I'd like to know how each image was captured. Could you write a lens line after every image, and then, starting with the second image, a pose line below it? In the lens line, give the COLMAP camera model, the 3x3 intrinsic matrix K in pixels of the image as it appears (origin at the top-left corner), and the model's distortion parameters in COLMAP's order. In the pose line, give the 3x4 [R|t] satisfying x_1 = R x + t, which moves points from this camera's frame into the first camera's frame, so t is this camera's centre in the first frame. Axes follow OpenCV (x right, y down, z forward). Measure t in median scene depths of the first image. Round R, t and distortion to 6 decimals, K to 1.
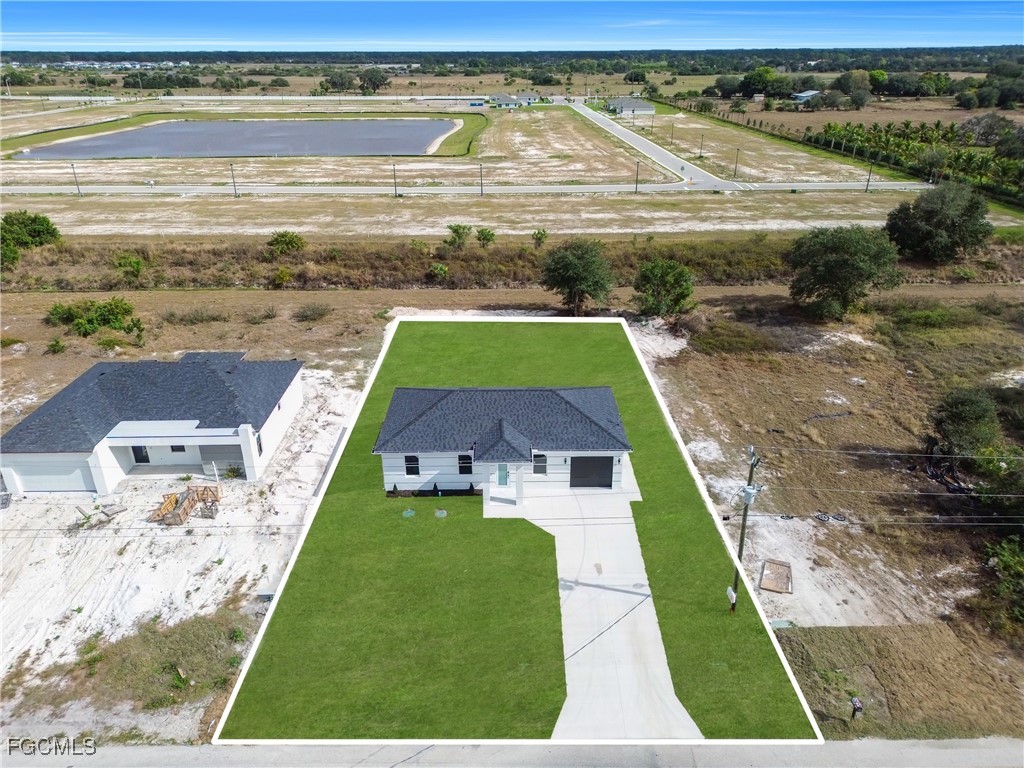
lens RADIAL K [[716.3, 0, 511.1], [0, 716.3, 382.0], [0, 0, 1]] dist [0.063339, -0.067895]
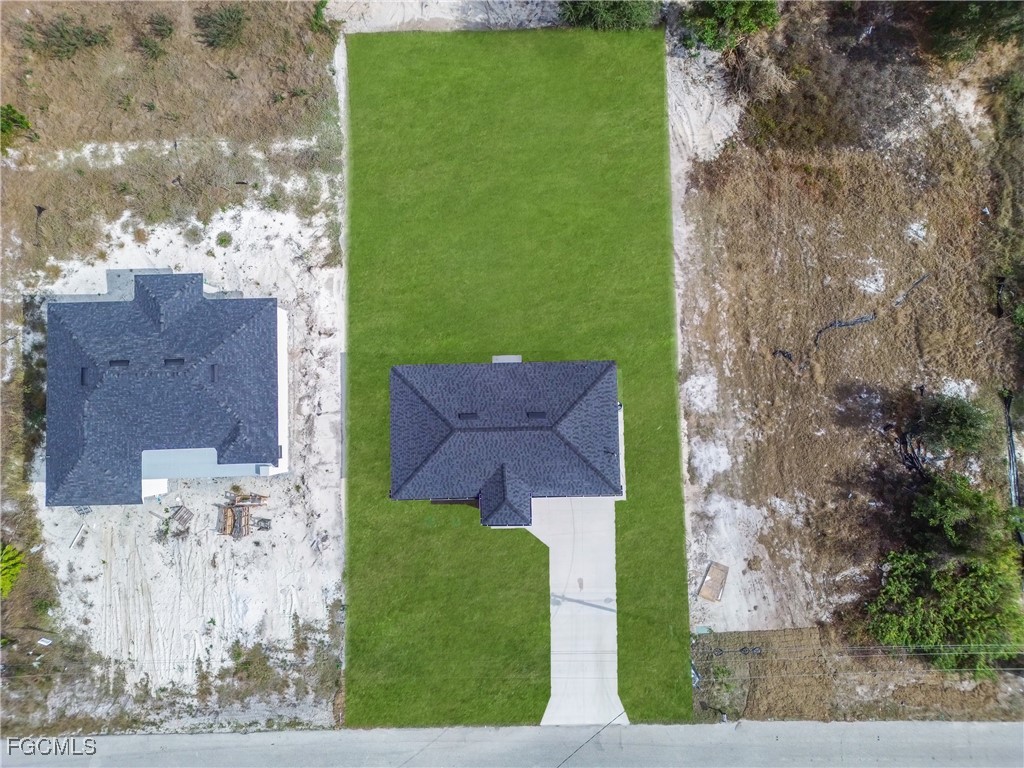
lens RADIAL K [[716.3, 0, 511.1], [0, 716.3, 382.0], [0, 0, 1]] dist [0.063339, -0.067895]
pose [[0.999764, -0.015373, -0.015323, 0.012471], [0.020696, 0.462419, 0.886420, -0.725393], [-0.006541, -0.886528, 0.462628, 0.474607]]
